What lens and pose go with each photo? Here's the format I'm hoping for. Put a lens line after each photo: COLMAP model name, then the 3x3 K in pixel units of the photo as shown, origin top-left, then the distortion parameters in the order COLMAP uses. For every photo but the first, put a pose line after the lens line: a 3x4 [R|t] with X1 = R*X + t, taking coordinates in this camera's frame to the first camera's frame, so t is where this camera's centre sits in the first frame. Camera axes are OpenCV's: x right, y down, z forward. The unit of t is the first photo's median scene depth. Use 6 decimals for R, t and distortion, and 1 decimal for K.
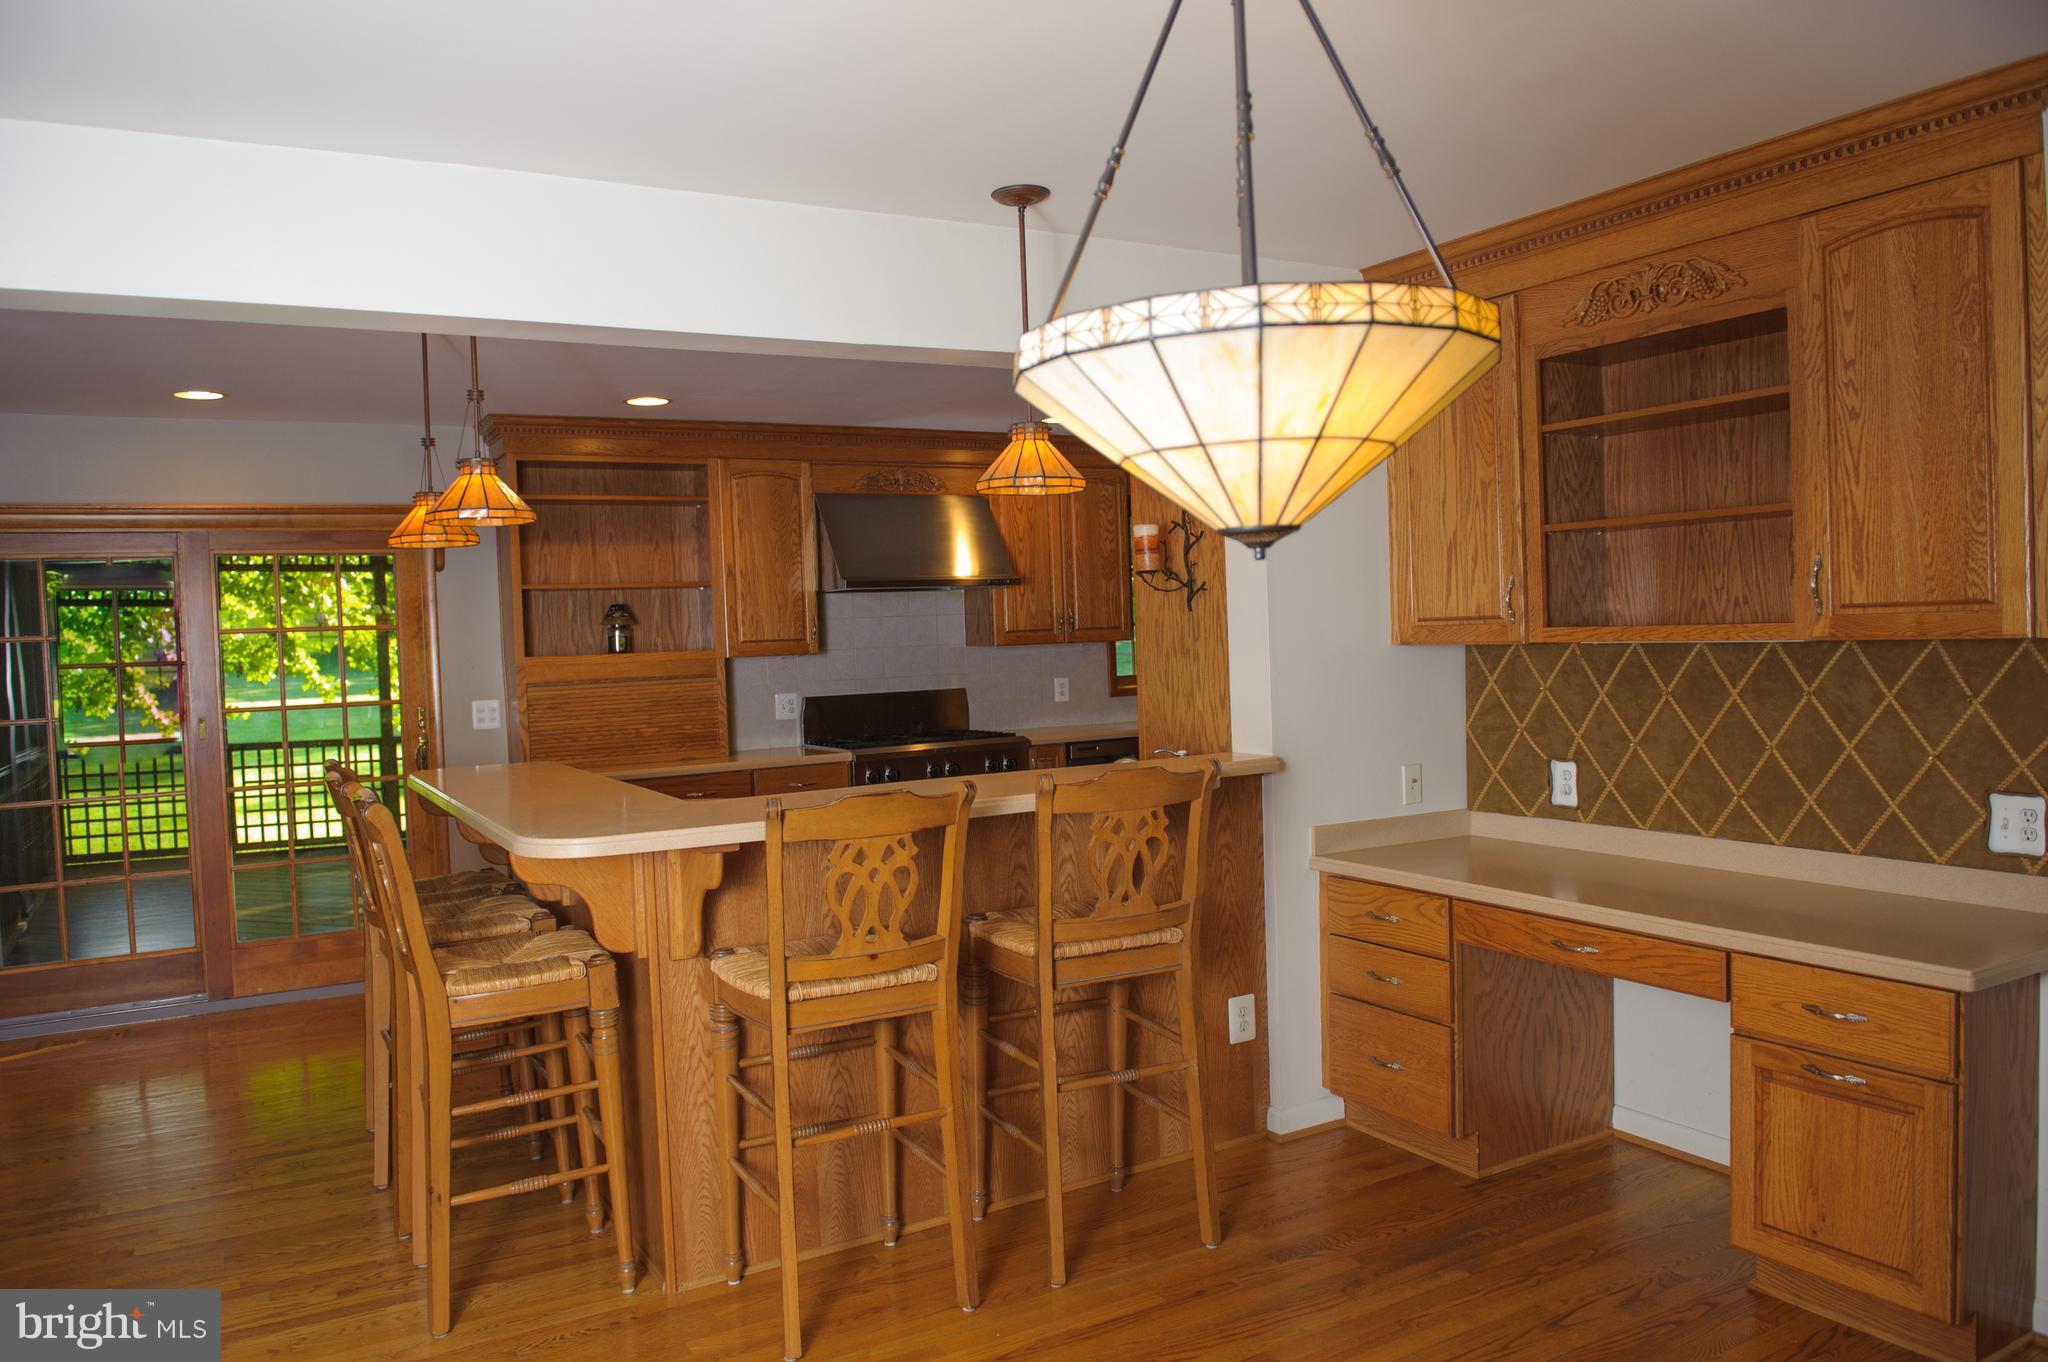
lens RADIAL K [[1510.2, 0, 1024.0], [0, 1510.2, 681.0], [0, 0, 1]] dist [-0.004442, -0.003028]
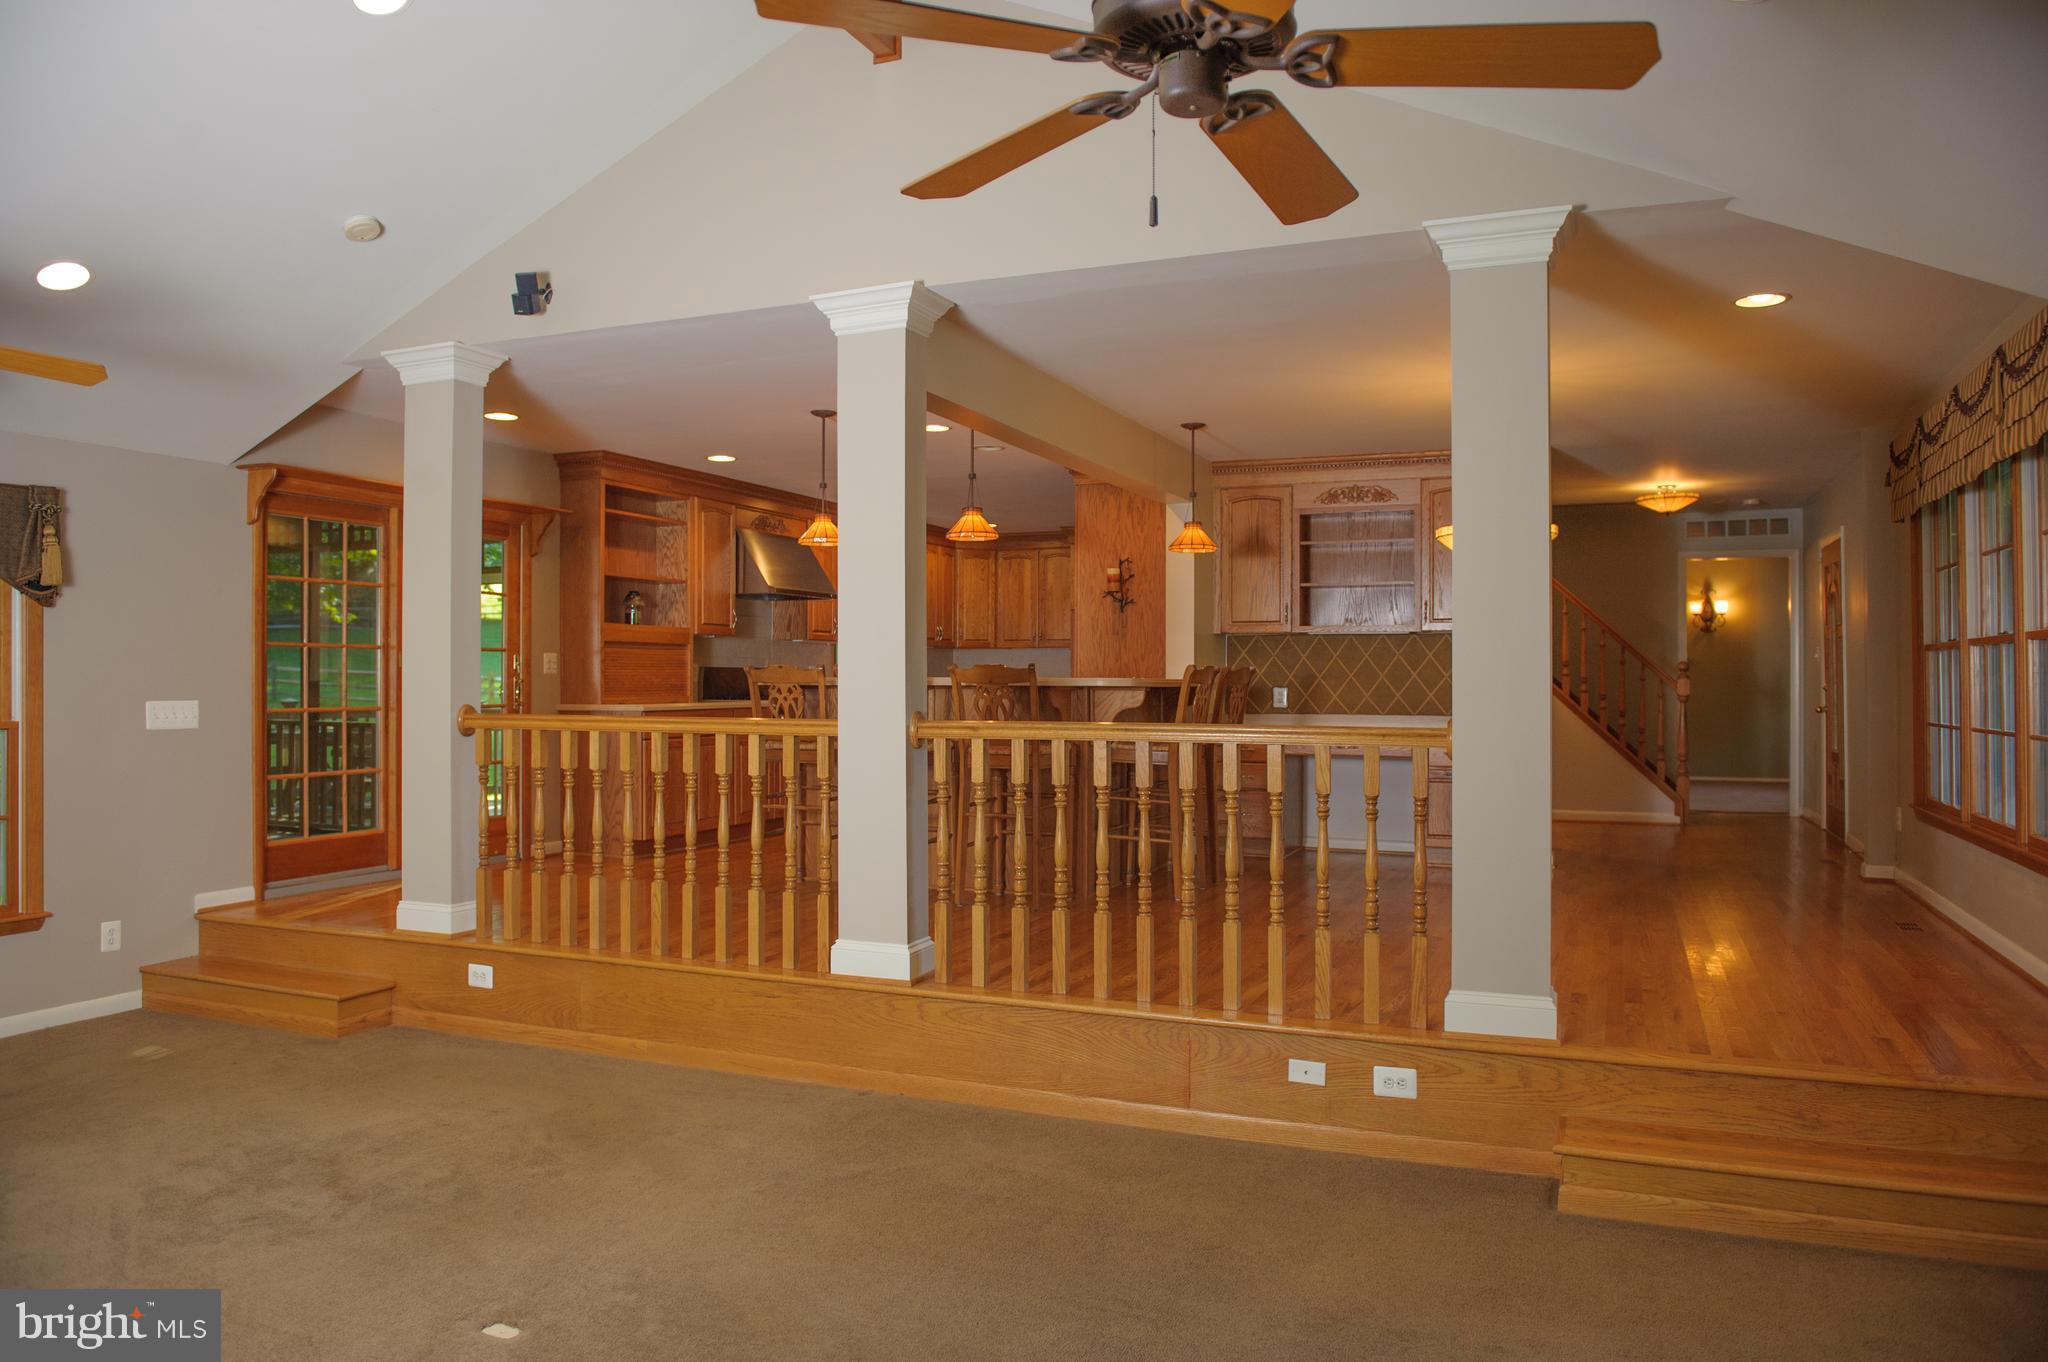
lens RADIAL K [[1414.3, 0, 1024.0], [0, 1414.3, 681.0], [0, 0, 1]] dist [-0.036390, -0.008887]
pose [[0.779086, 0.036409, 0.625859, -0.926237], [-0.007307, 0.998772, -0.049007, 0.109597], [-0.626875, 0.033607, 0.778395, -0.297753]]
